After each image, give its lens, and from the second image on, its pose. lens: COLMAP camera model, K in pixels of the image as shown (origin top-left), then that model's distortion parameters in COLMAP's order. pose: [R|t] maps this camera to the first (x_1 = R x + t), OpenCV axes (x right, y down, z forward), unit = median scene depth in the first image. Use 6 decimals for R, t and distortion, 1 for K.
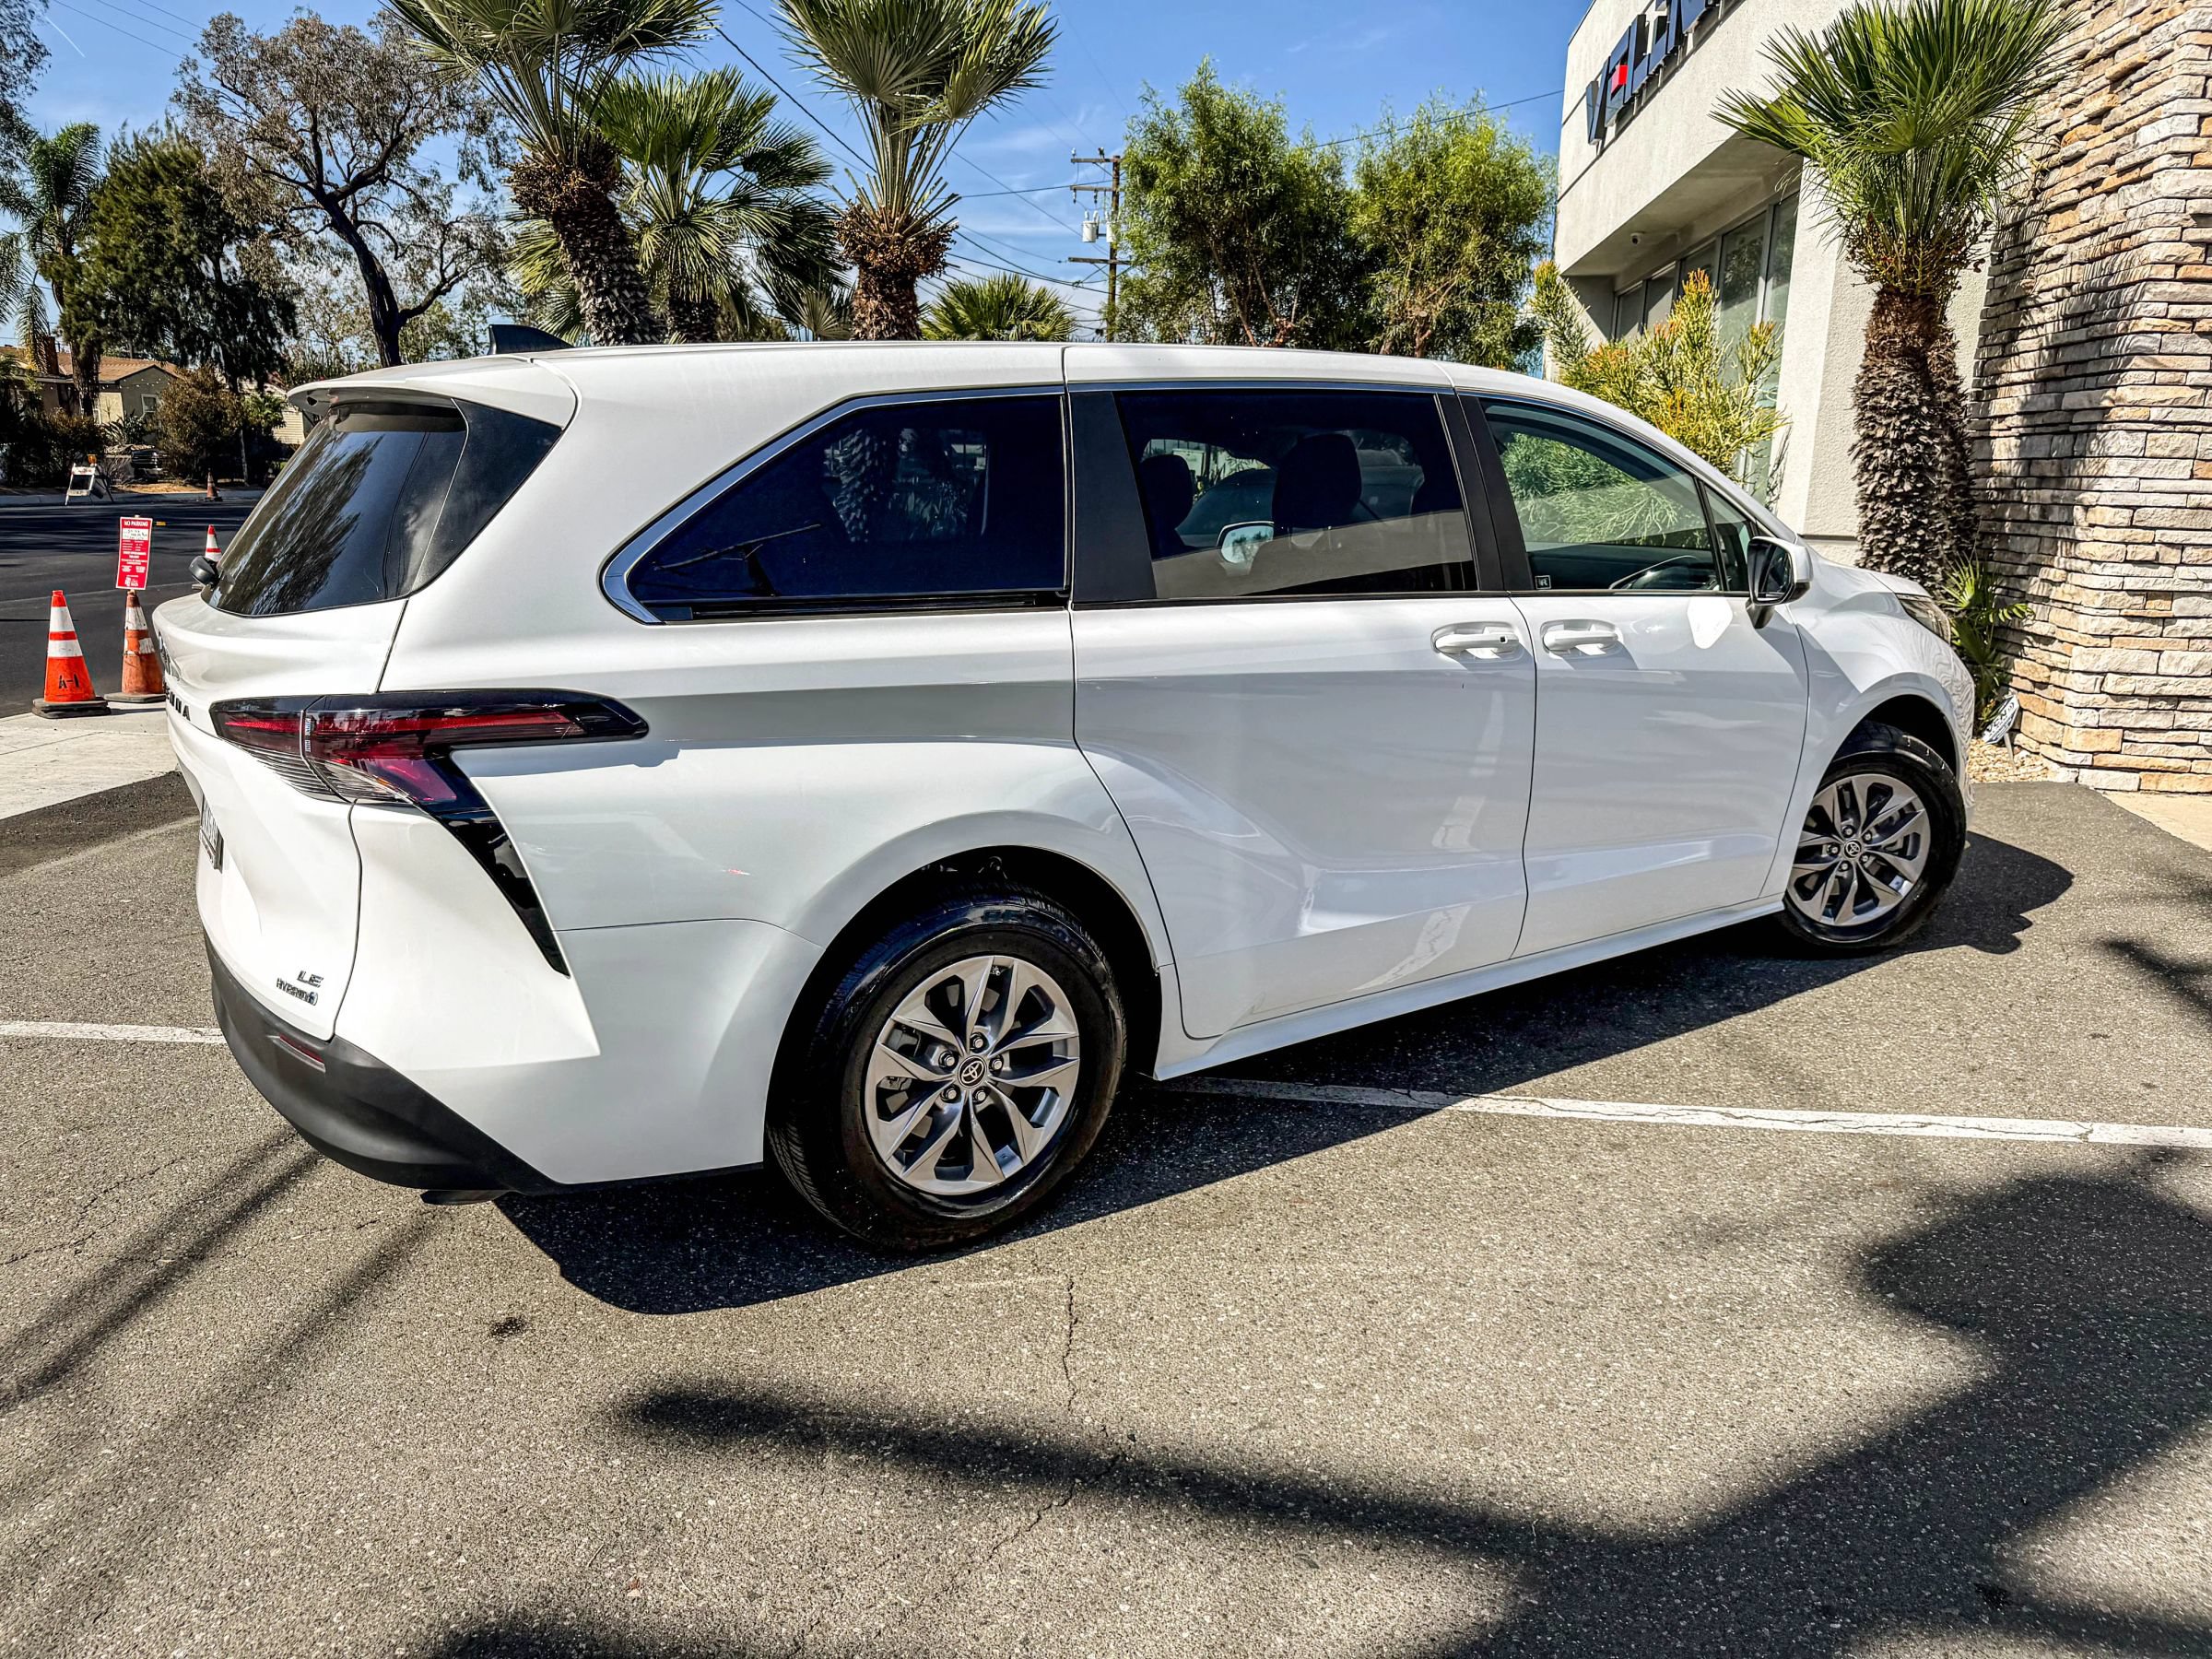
lens RADIAL K [[1538.1, 0, 1112.9], [0, 1538.1, 829.6], [0, 0, 1]] dist [0.006443, -0.018804]
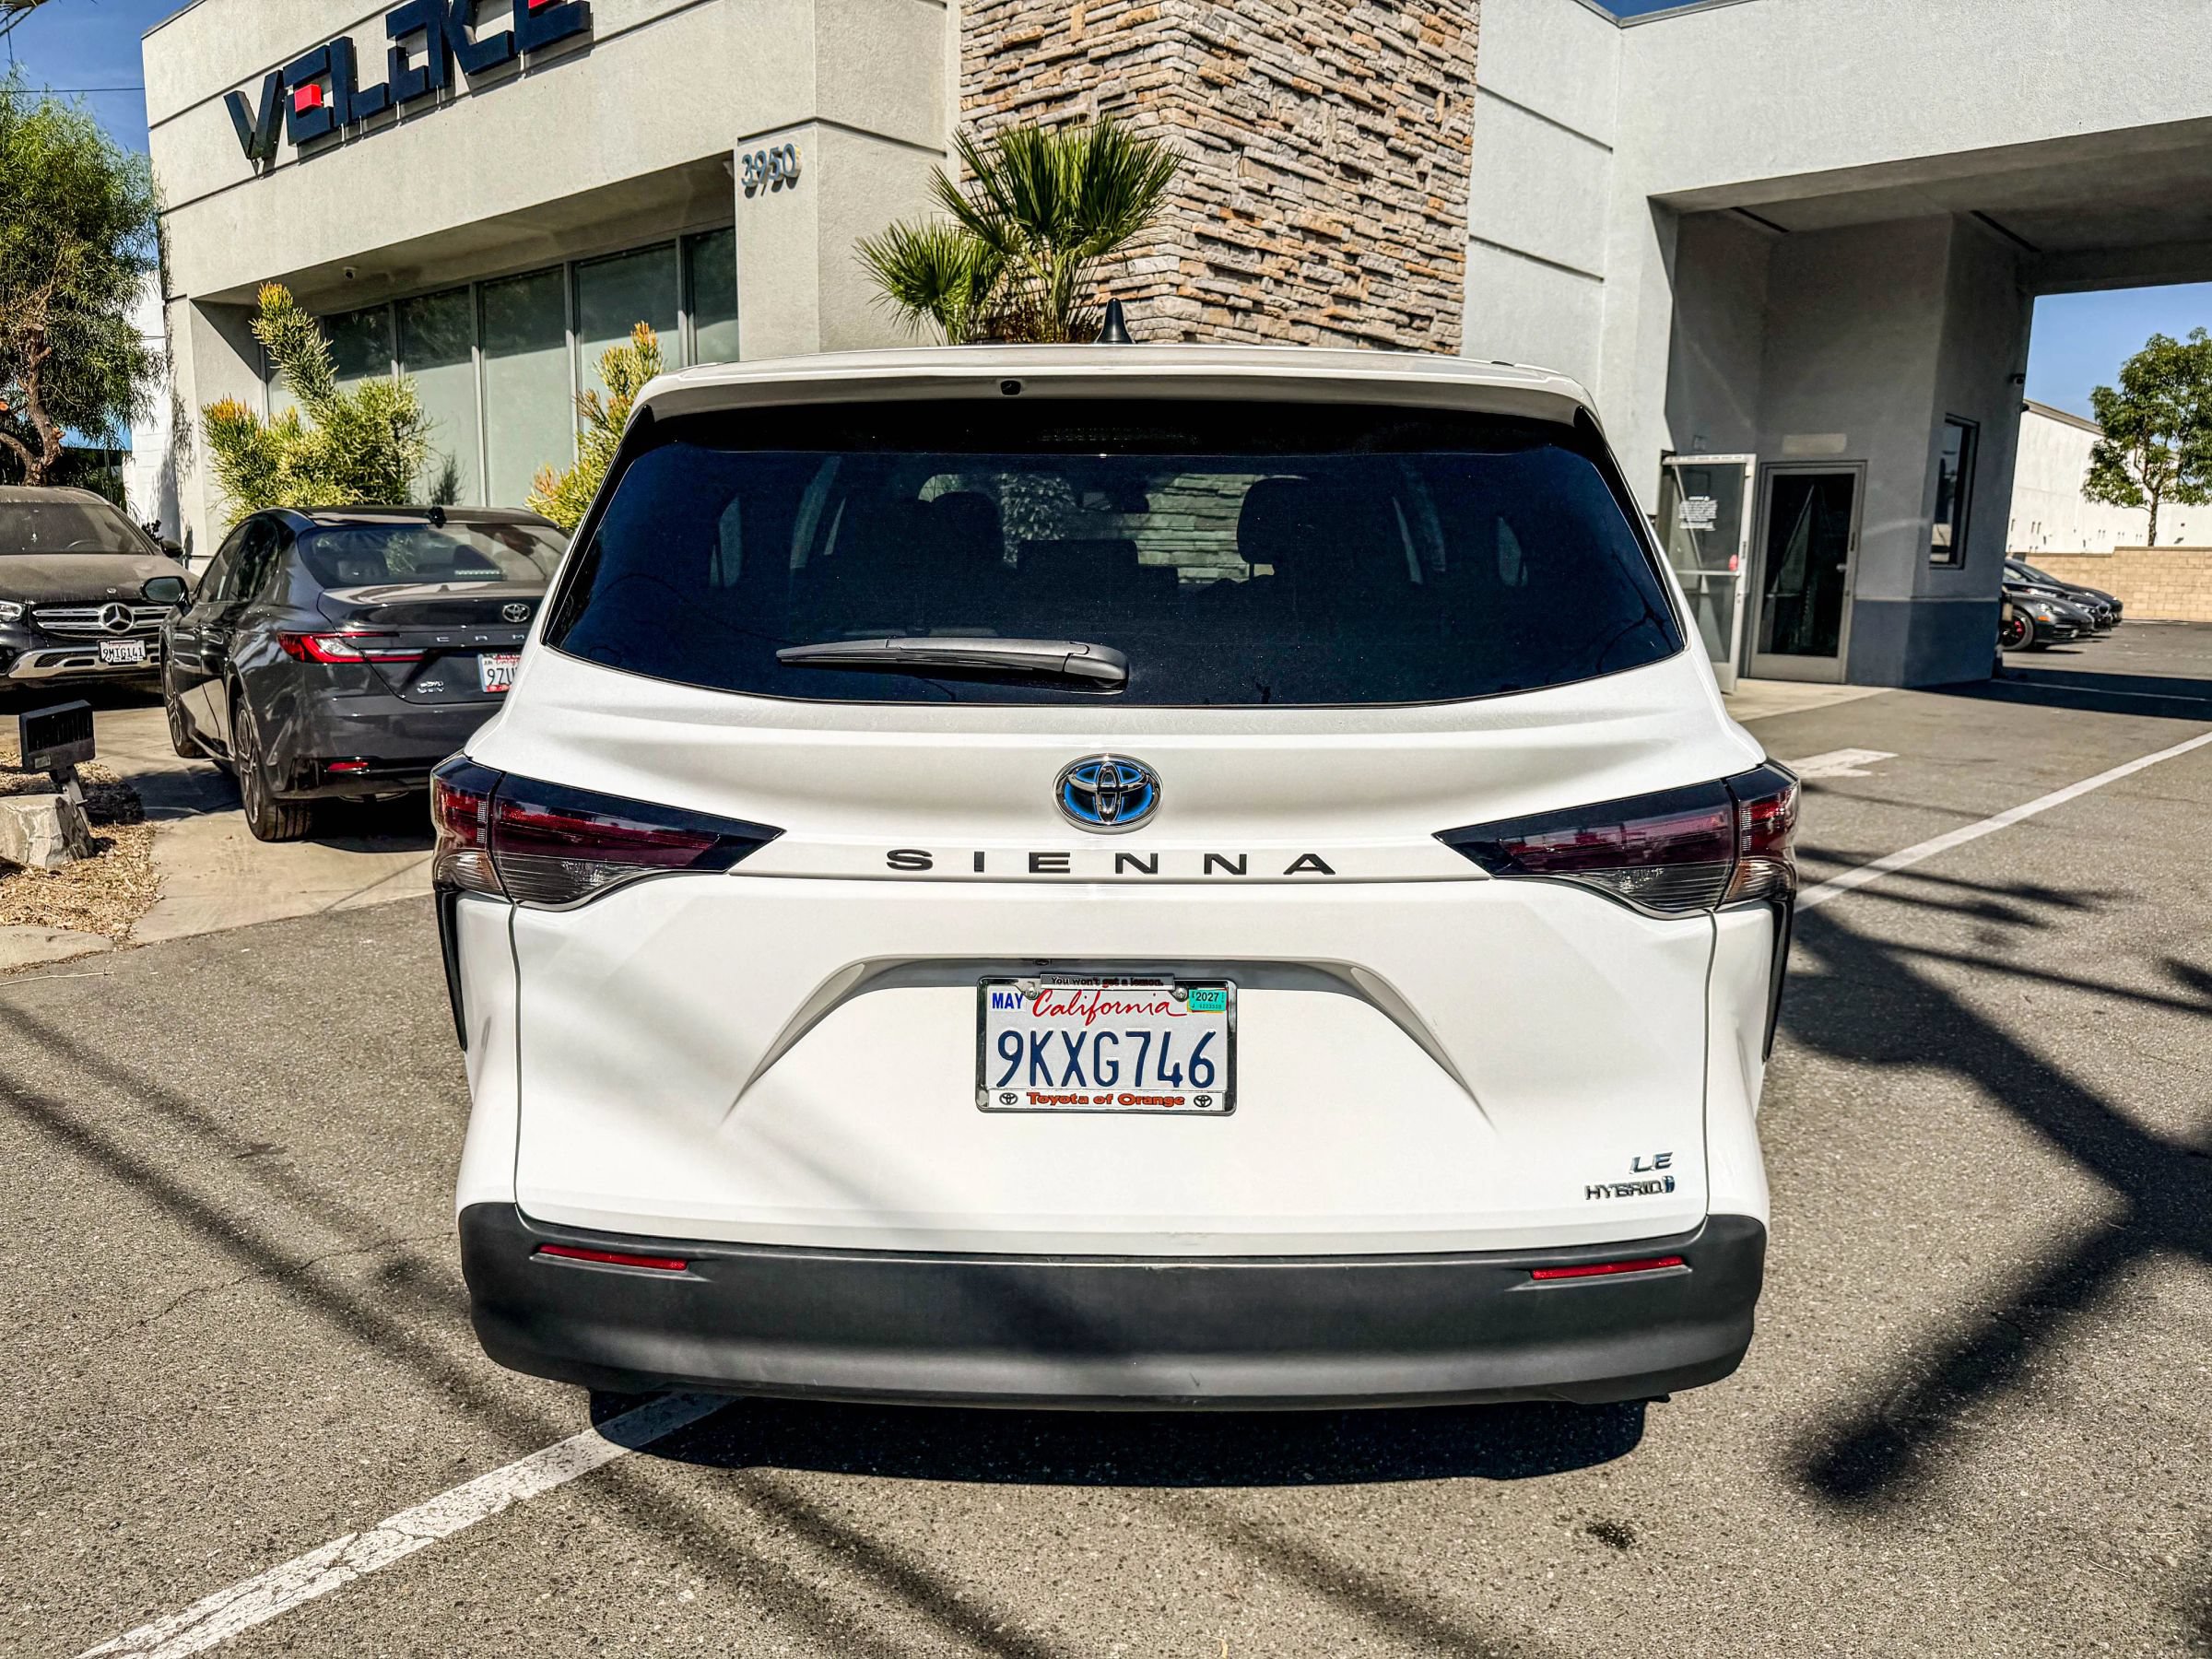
lens RADIAL K [[1573.2, 0, 1079.1], [0, 1573.2, 838.5], [0, 0, 1]] dist [-0.007094, -0.004484]
pose [[0.590346, -0.151372, 0.792829, -0.811333], [0.177160, 0.982605, 0.055690, -0.097084], [-0.787468, 0.107581, 0.606894, 0.467671]]
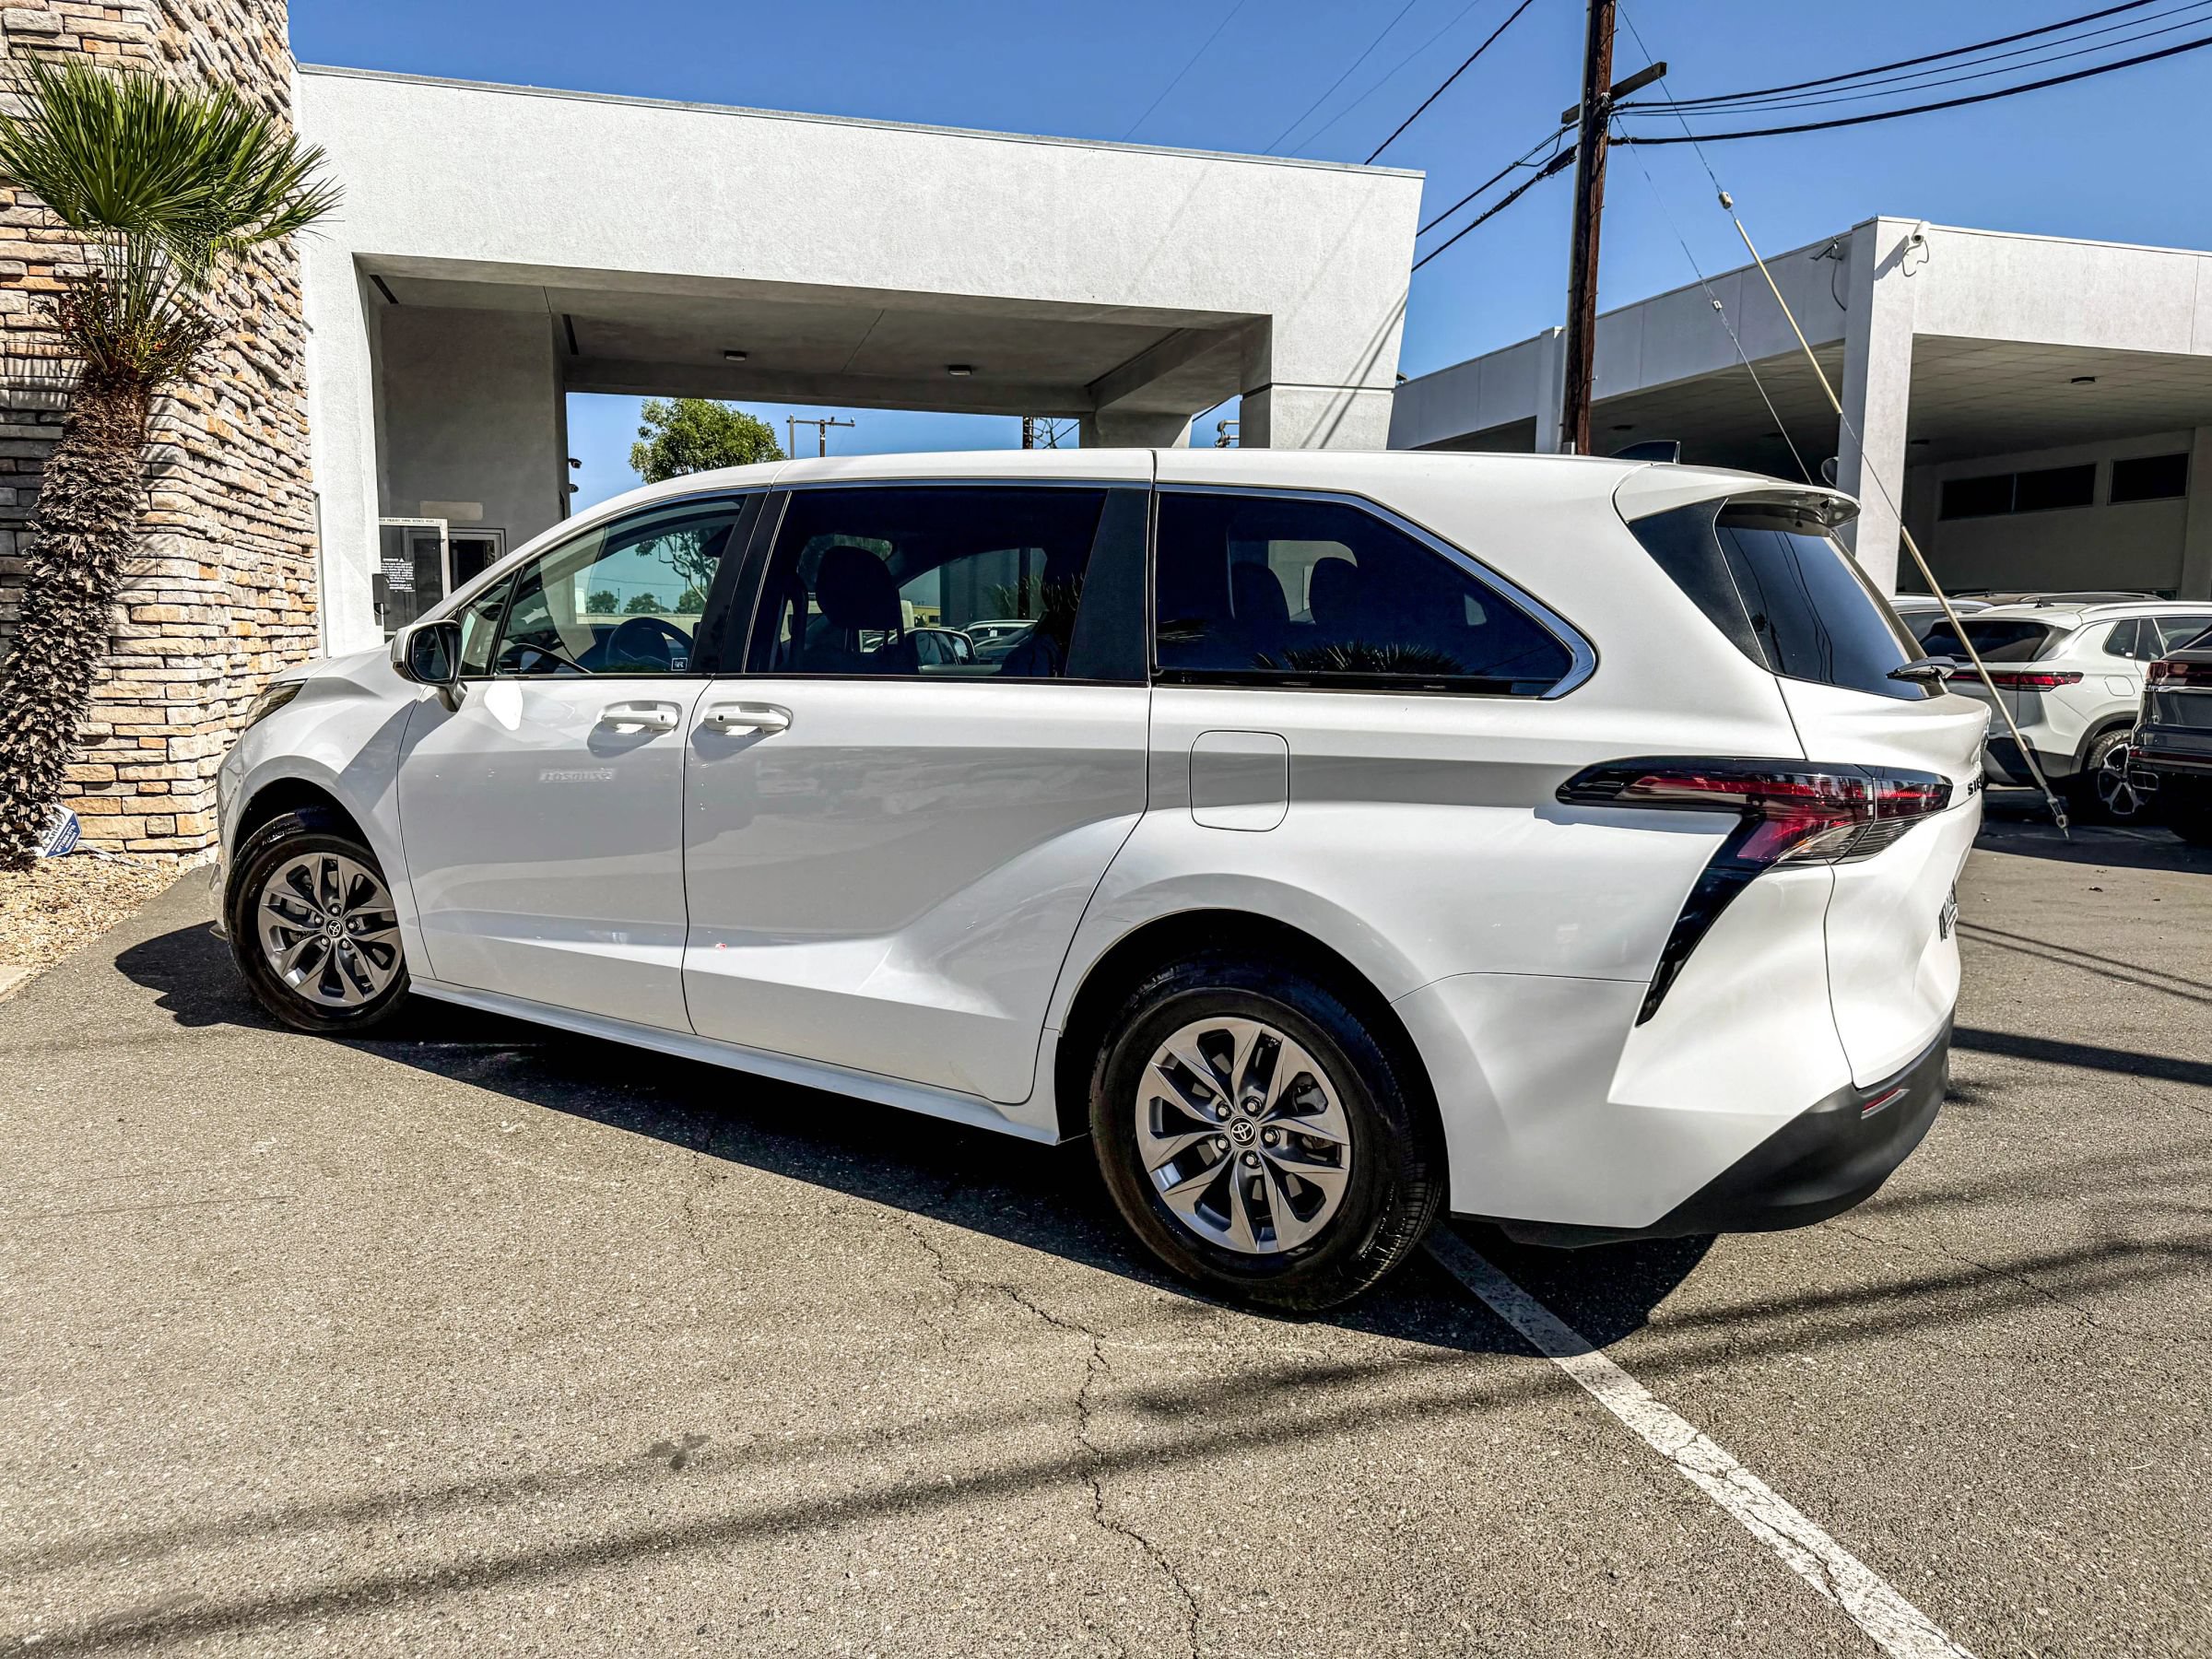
lens RADIAL K [[1573.2, 0, 1106.6], [0, 1573.2, 842.6], [0, 0, 1]] dist [-0.007094, -0.004484]
pose [[-0.393506, -0.139206, 0.908721, -1.018357], [0.193489, 0.953787, 0.229897, -0.309187], [-0.898730, 0.266293, -0.348386, 1.440970]]
